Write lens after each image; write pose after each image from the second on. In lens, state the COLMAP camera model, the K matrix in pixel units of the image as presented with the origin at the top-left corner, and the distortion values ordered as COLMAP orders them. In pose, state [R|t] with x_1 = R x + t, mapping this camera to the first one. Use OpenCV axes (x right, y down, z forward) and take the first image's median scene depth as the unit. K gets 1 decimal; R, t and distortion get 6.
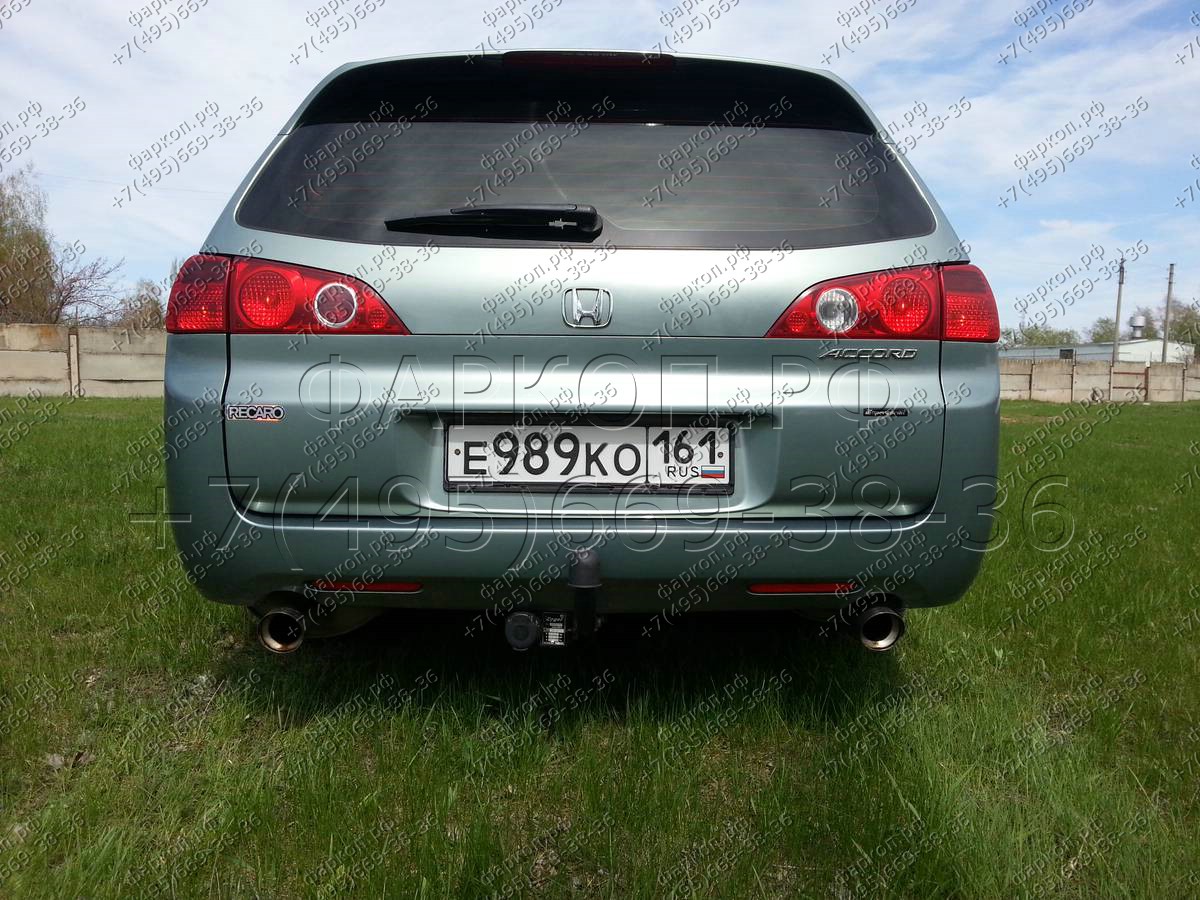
lens RADIAL K [[982.9, 0, 602.2], [0, 982.9, 450.8], [0, 0, 1]] dist [0.008612, -0.011730]
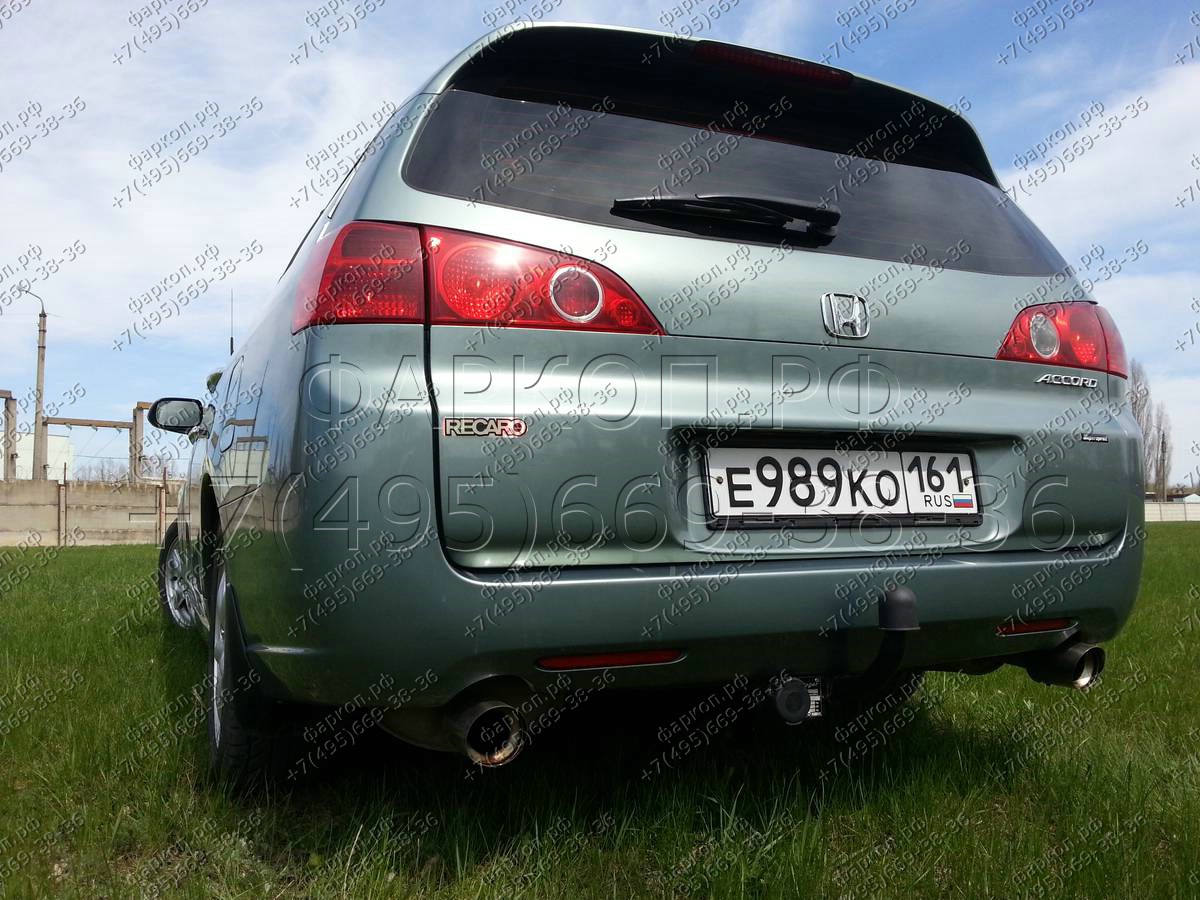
lens RADIAL K [[982.9, 0, 607.9], [0, 982.9, 401.9], [0, 0, 1]] dist [0.008612, -0.011730]
pose [[0.910931, 0.029013, 0.411536, -0.569405], [0.036503, 0.987944, -0.150449, 0.056255], [-0.410940, 0.152071, 0.898890, 0.296396]]
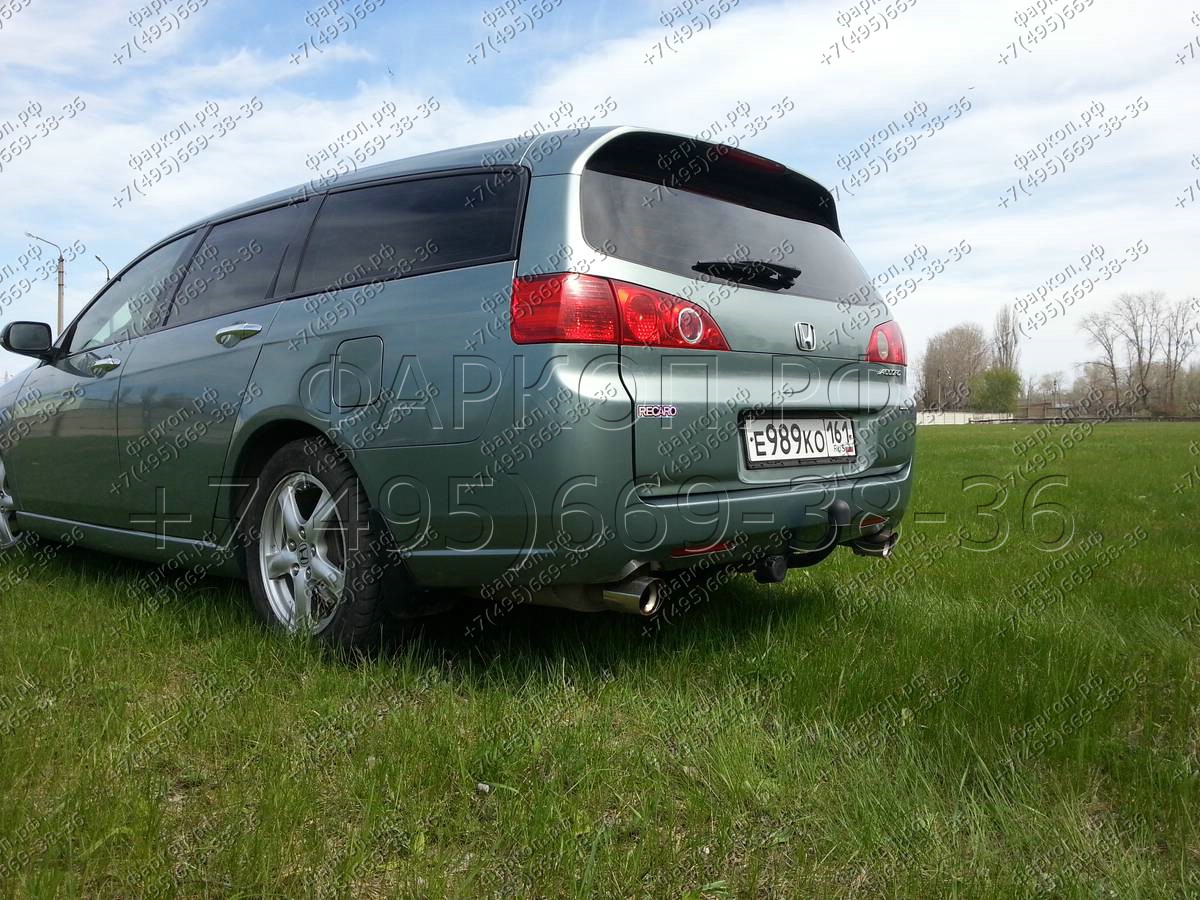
lens RADIAL K [[982.9, 0, 597.7], [0, 982.9, 450.4], [0, 0, 1]] dist [0.008612, -0.011730]
pose [[0.685924, -0.036049, 0.726780, -1.265163], [0.066624, 0.997688, -0.013392, 0.019841], [-0.724617, 0.057607, 0.686740, 0.234171]]
